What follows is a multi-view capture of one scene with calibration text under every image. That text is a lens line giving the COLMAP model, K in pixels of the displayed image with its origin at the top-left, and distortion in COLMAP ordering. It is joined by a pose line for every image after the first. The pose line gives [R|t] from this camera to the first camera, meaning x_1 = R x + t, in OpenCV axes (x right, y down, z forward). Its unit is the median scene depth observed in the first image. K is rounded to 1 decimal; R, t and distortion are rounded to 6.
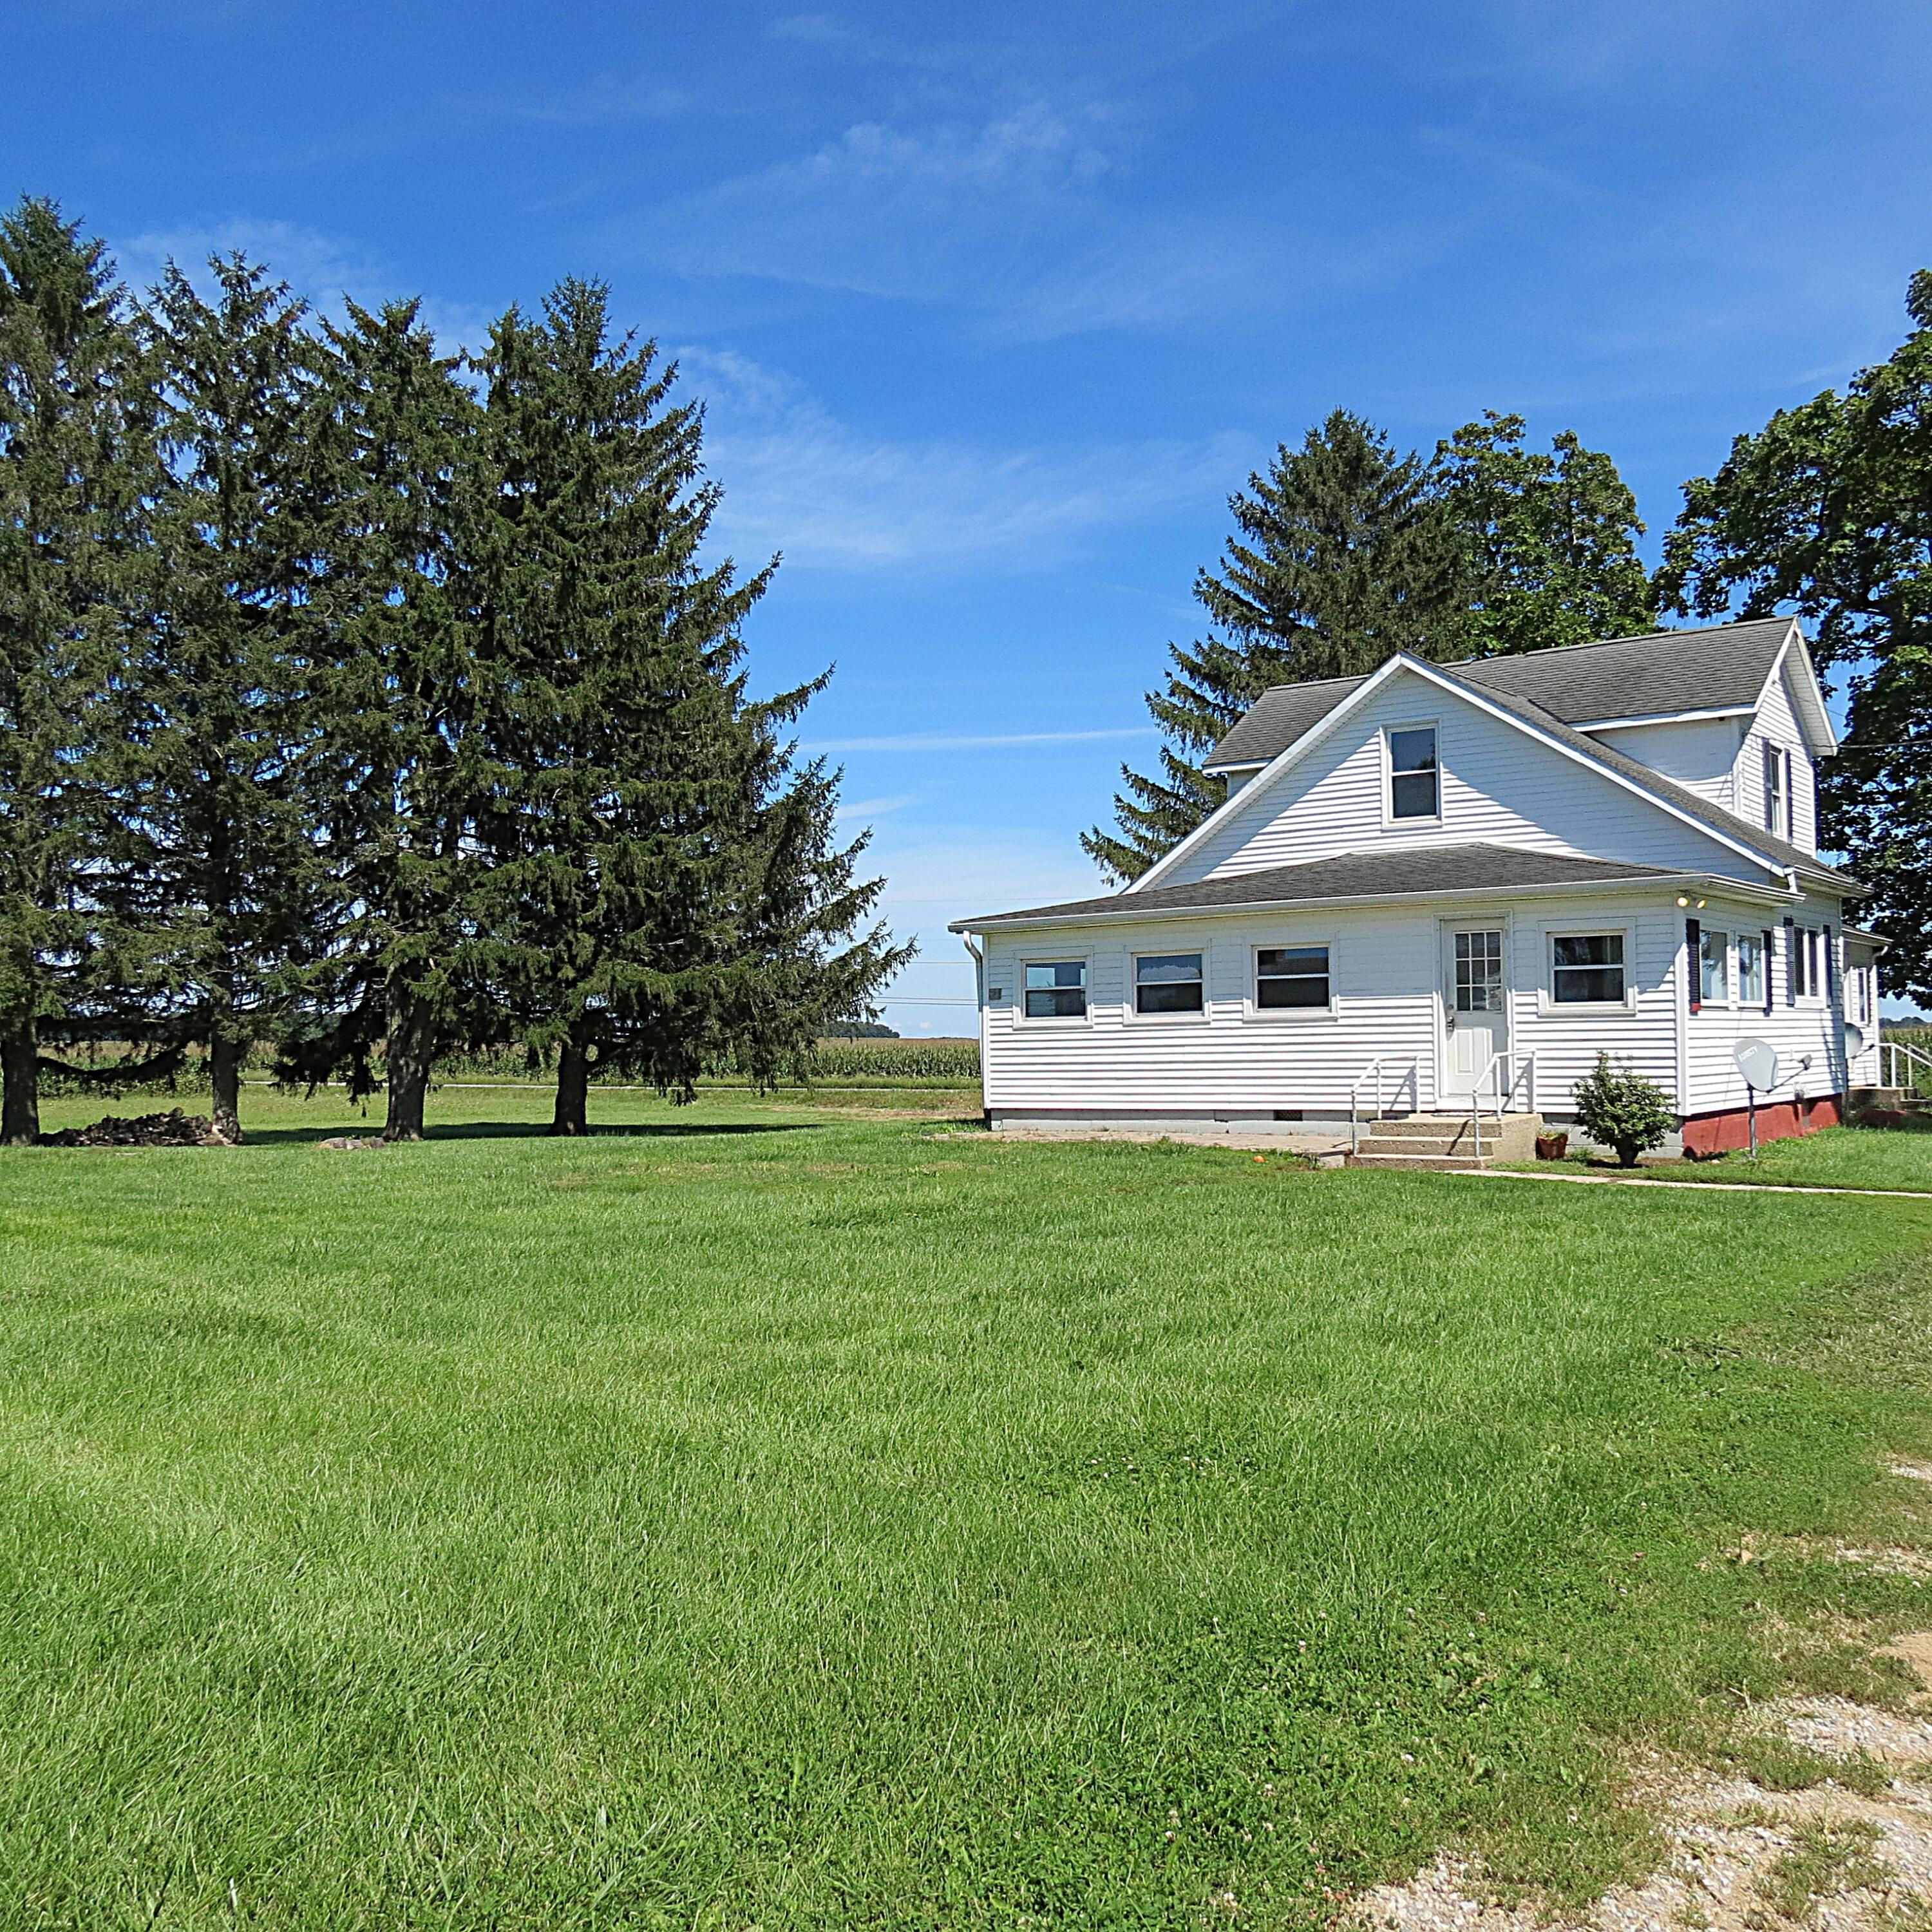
lens RADIAL K [[1823.9, 0, 971.4], [0, 1823.9, 956.5], [0, 0, 1]] dist [-0.025954, 0.000000]
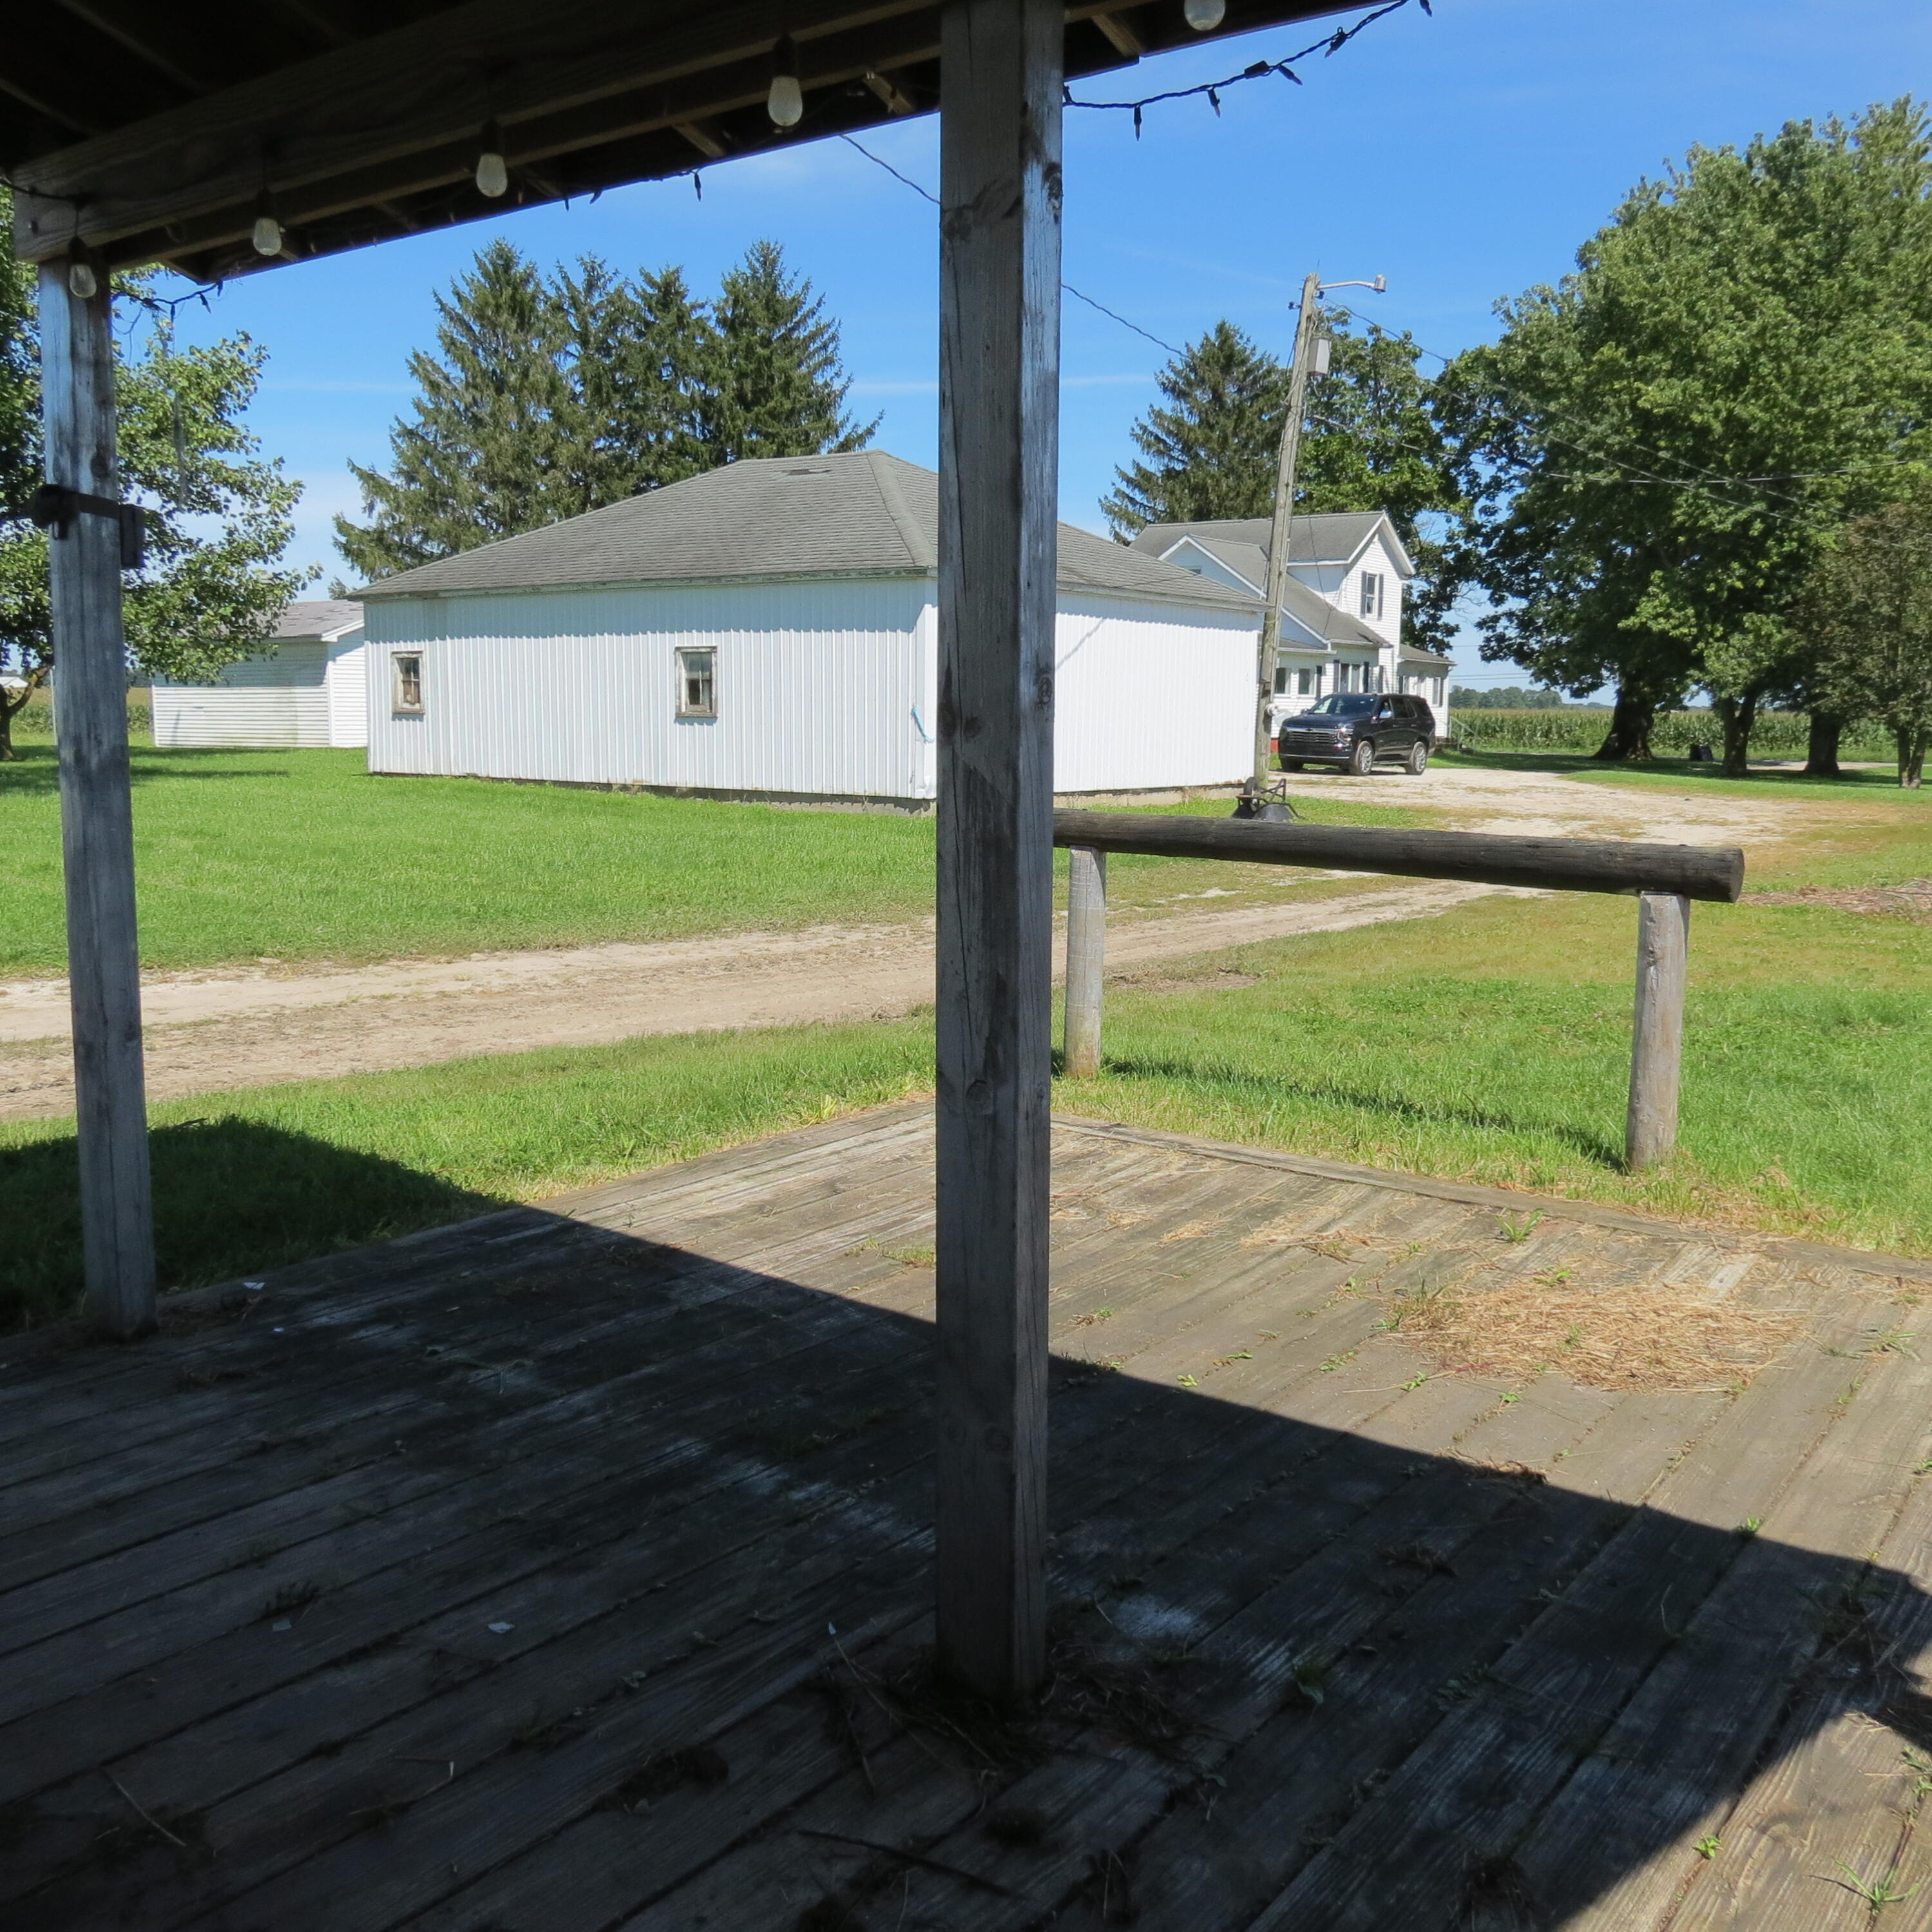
lens RADIAL K [[1823.9, 0, 966.8], [0, 1823.9, 969.4], [0, 0, 1]] dist [-0.025954, 0.000000]
pose [[0.999730, 0.022598, -0.005334, -0.007940], [-0.021173, 0.981532, 0.190121, -0.039874], [0.009531, -0.189956, 0.981746, -0.856083]]
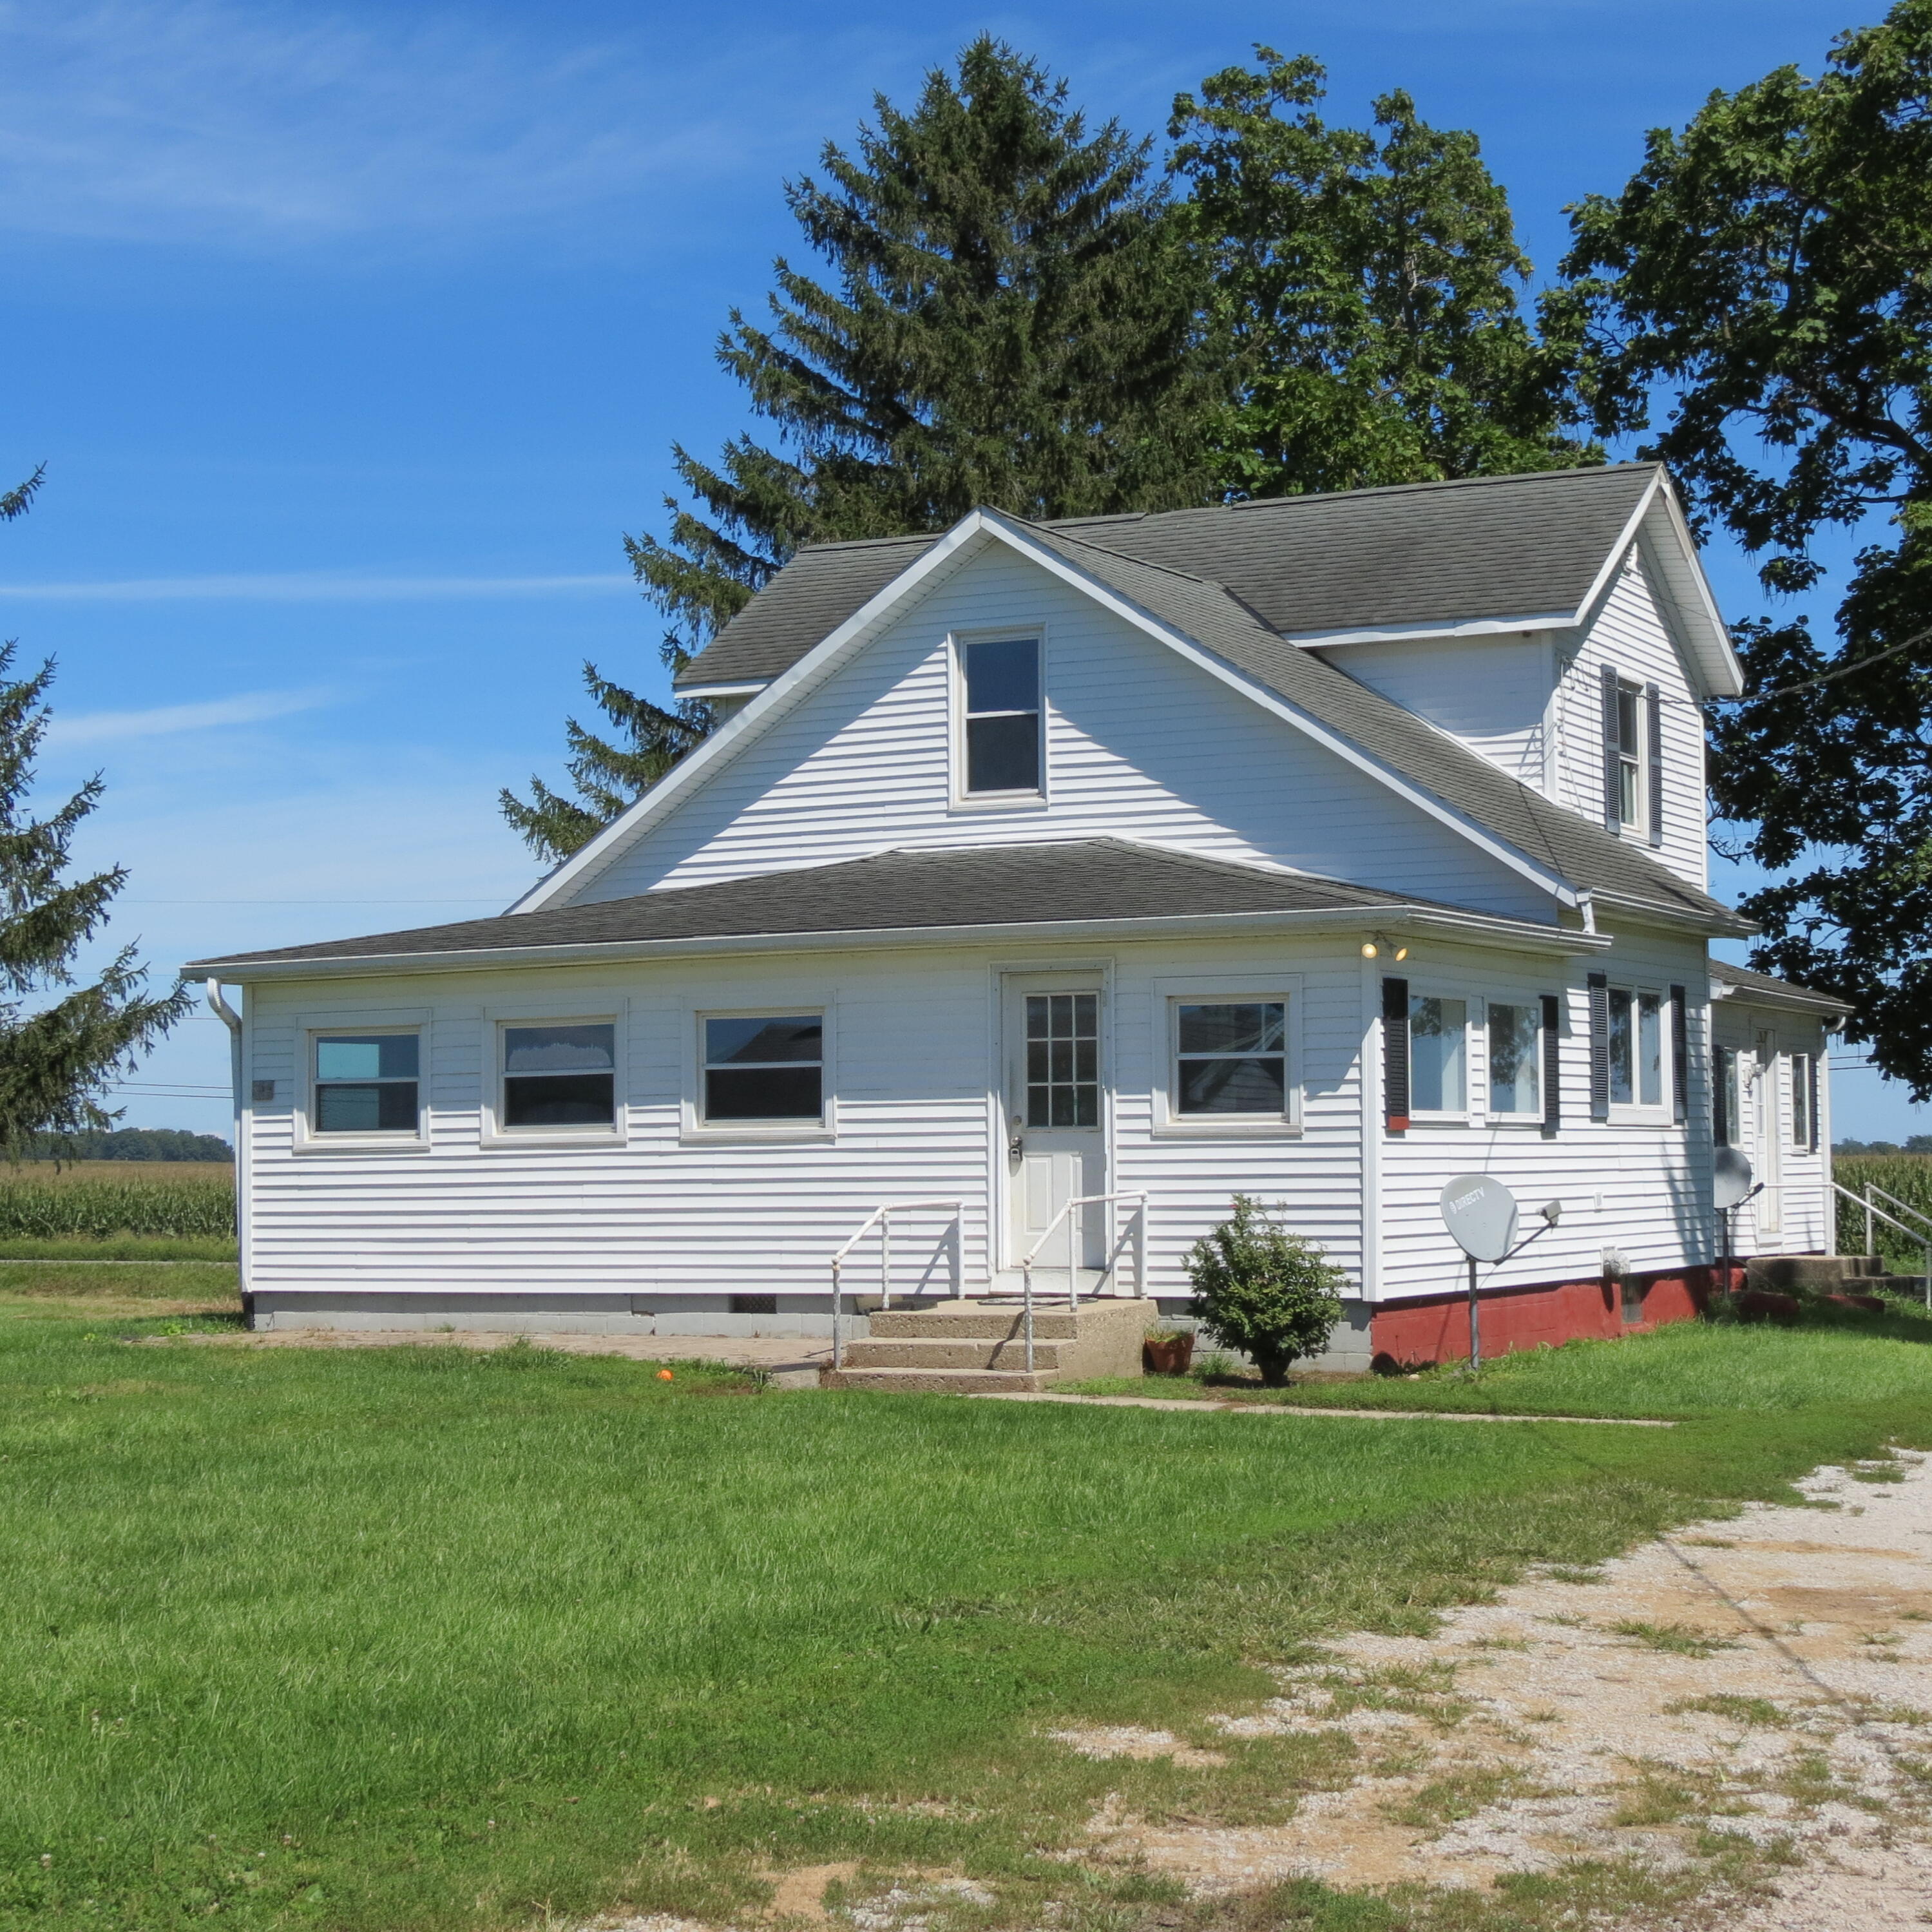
lens RADIAL K [[3554.6, 0, 963.5], [0, 3554.6, 973.8], [0, 0, 1]] dist [-0.095538, 0.000000]
pose [[0.987443, 0.012352, 0.157492, 0.034634], [-0.010916, 0.999891, -0.009976, -0.004416], [-0.157598, 0.008131, 0.987470, -0.076081]]
